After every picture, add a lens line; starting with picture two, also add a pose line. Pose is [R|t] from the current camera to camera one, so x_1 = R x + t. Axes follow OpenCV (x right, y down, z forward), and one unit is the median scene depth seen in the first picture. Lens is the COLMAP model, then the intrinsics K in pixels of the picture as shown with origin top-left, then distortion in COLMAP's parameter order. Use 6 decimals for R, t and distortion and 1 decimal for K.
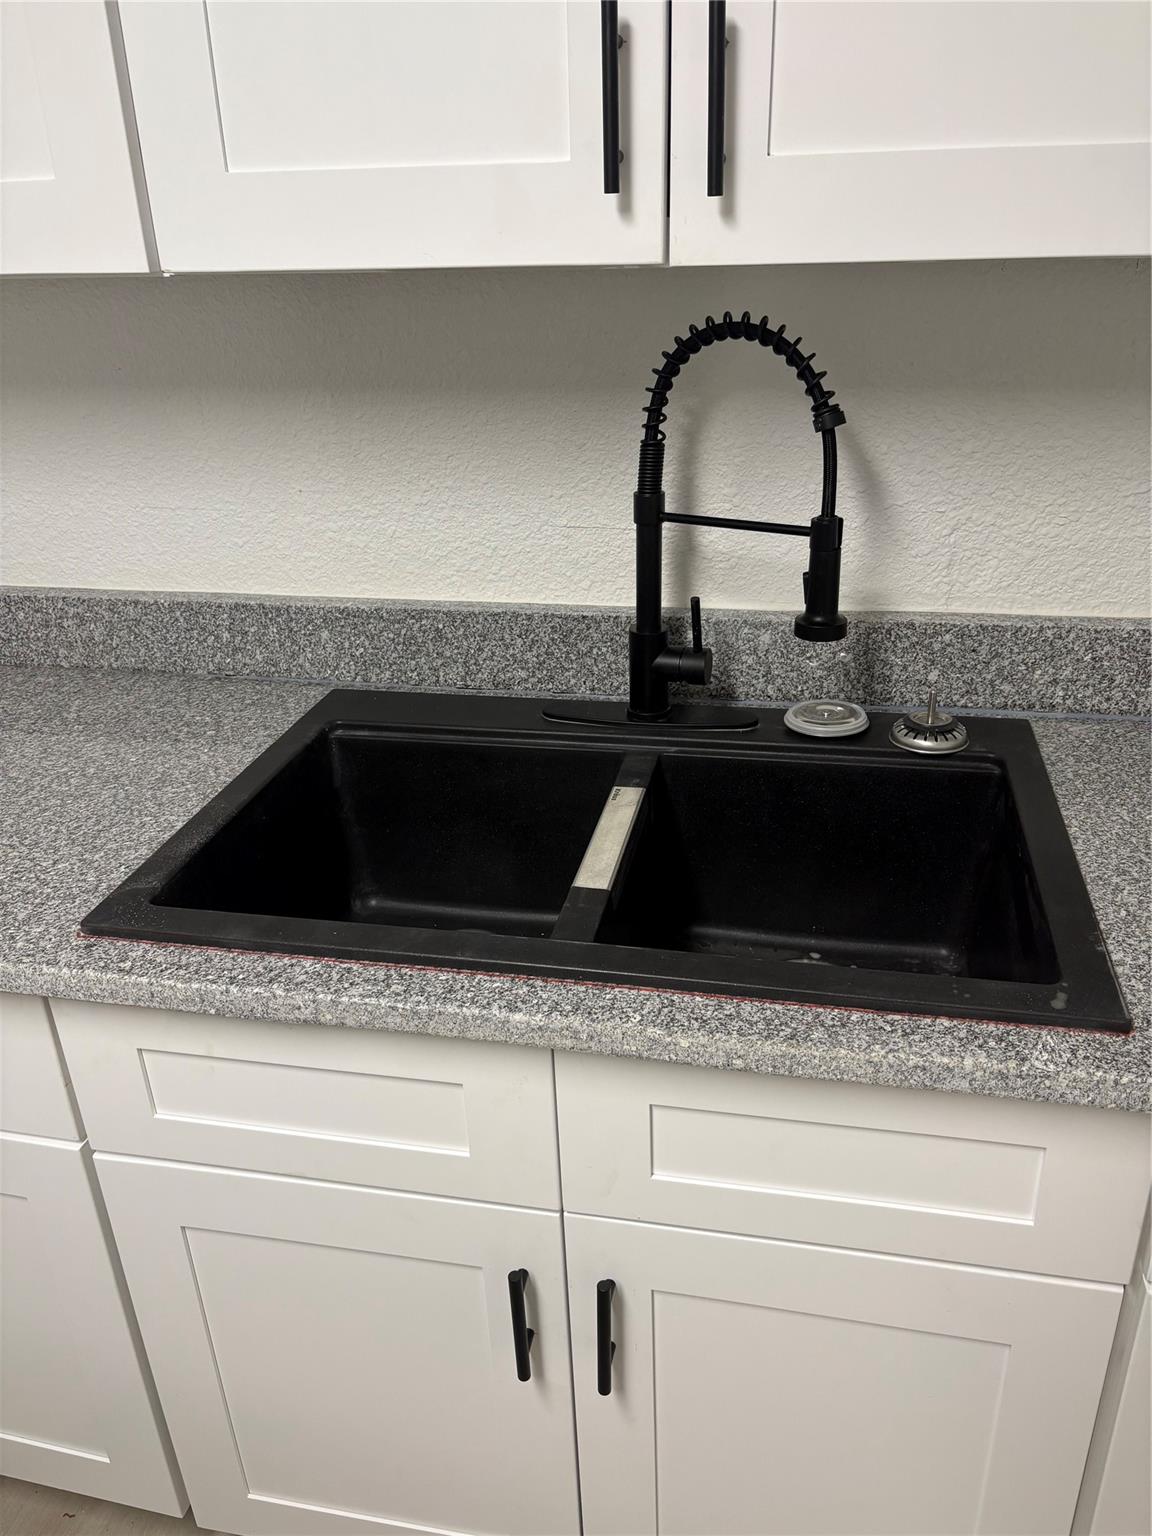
lens RADIAL K [[1155.6, 0, 576.0], [0, 1155.6, 768.0], [0, 0, 1]] dist [0.077300, -0.222139]
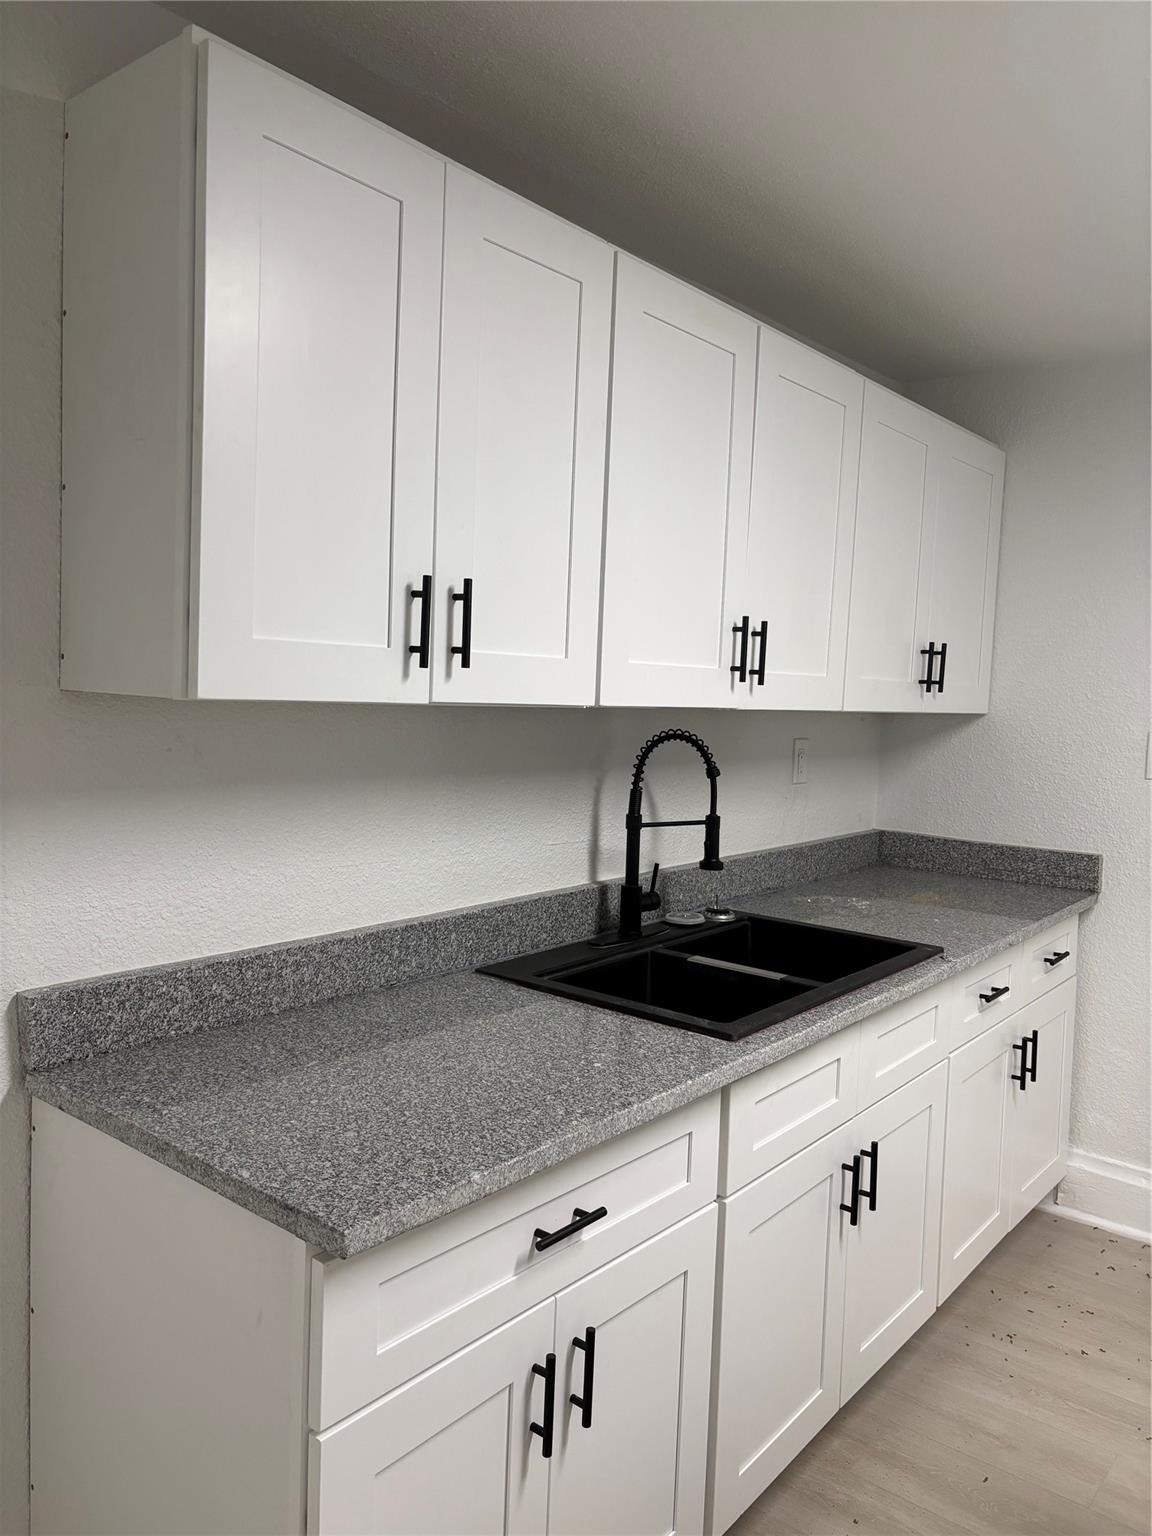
lens RADIAL K [[1150.3, 0, 576.0], [0, 1150.3, 768.0], [0, 0, 1]] dist [0.079257, -0.084032]
pose [[0.448415, -0.022763, 0.893536, -1.712993], [0.331682, 0.932537, -0.142695, -0.065150], [-0.830007, 0.360357, 0.425713, 0.220962]]
